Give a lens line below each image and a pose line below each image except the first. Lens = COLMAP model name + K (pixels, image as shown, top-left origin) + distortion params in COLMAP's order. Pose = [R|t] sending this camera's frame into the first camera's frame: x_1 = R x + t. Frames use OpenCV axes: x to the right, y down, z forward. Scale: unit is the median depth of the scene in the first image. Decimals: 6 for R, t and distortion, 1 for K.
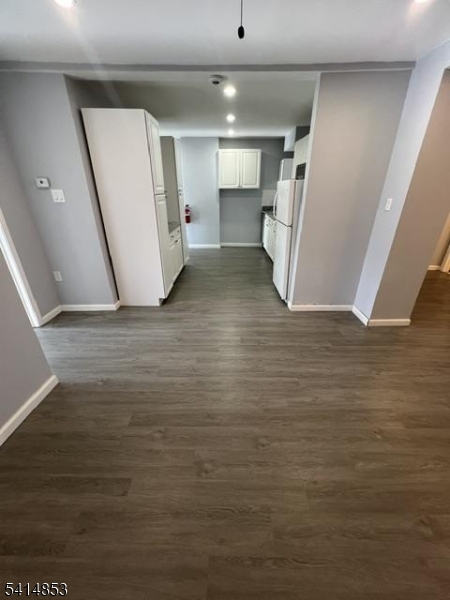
lens RADIAL K [[237.5, 0, 226.1], [0, 237.5, 299.9], [0, 0, 1]] dist [-0.000678, -0.000235]
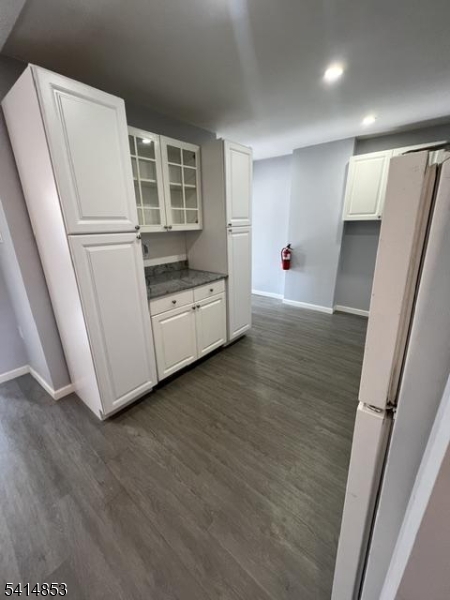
lens RADIAL K [[237.5, 0, 226.1], [0, 237.5, 299.9], [0, 0, 1]] dist [-0.000678, -0.000235]
pose [[0.779537, 0.184693, -0.598507, 0.145732], [-0.255227, 0.966275, -0.034243, -0.193095], [0.571998, 0.179449, 0.800385, 0.415510]]
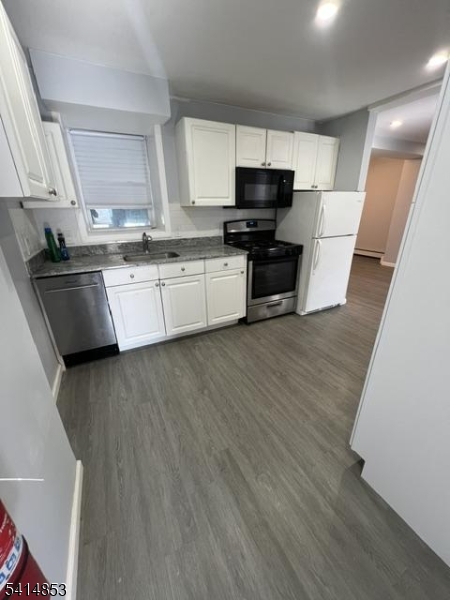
lens RADIAL K [[237.5, 0, 226.1], [0, 237.5, 299.9], [0, 0, 1]] dist [-0.000678, -0.000235]
pose [[-0.453827, -0.319760, 0.831742, -0.253613], [0.393067, 0.765847, 0.508897, -0.469000], [-0.799712, 0.557881, -0.221875, 1.018554]]
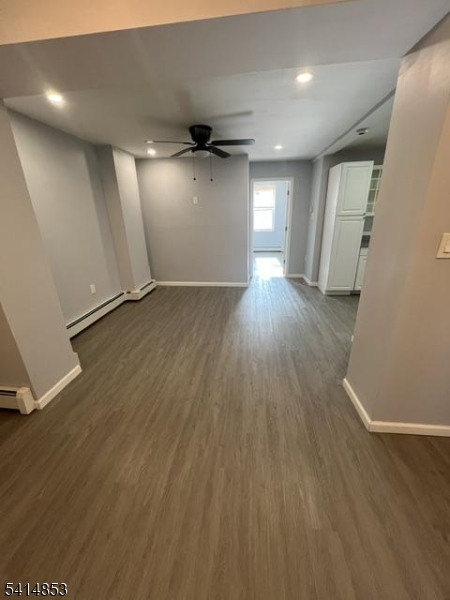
lens RADIAL K [[237.5, 0, 226.1], [0, 237.5, 299.9], [0, 0, 1]] dist [-0.000678, -0.000235]
pose [[-0.102992, 0.336706, -0.935960, 0.665201], [-0.399239, 0.847849, 0.348940, -0.126128], [0.911044, 0.409610, 0.047104, 0.268347]]
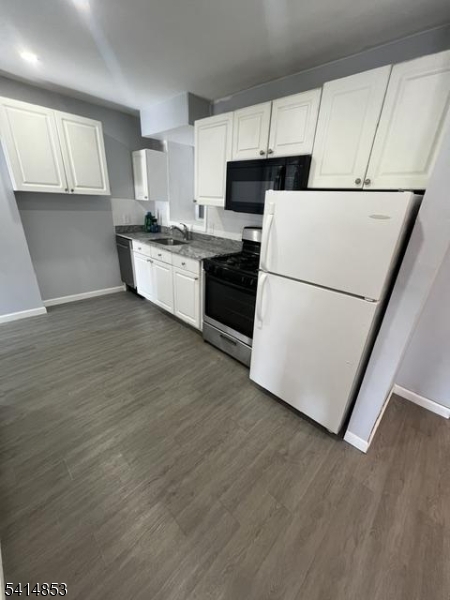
lens RADIAL K [[237.5, 0, 226.1], [0, 237.5, 299.9], [0, 0, 1]] dist [-0.000678, -0.000235]
pose [[0.689955, -0.241559, 0.682358, -0.114053], [0.257014, 0.963004, 0.081035, -0.224695], [-0.676688, 0.119465, 0.726513, 0.472334]]
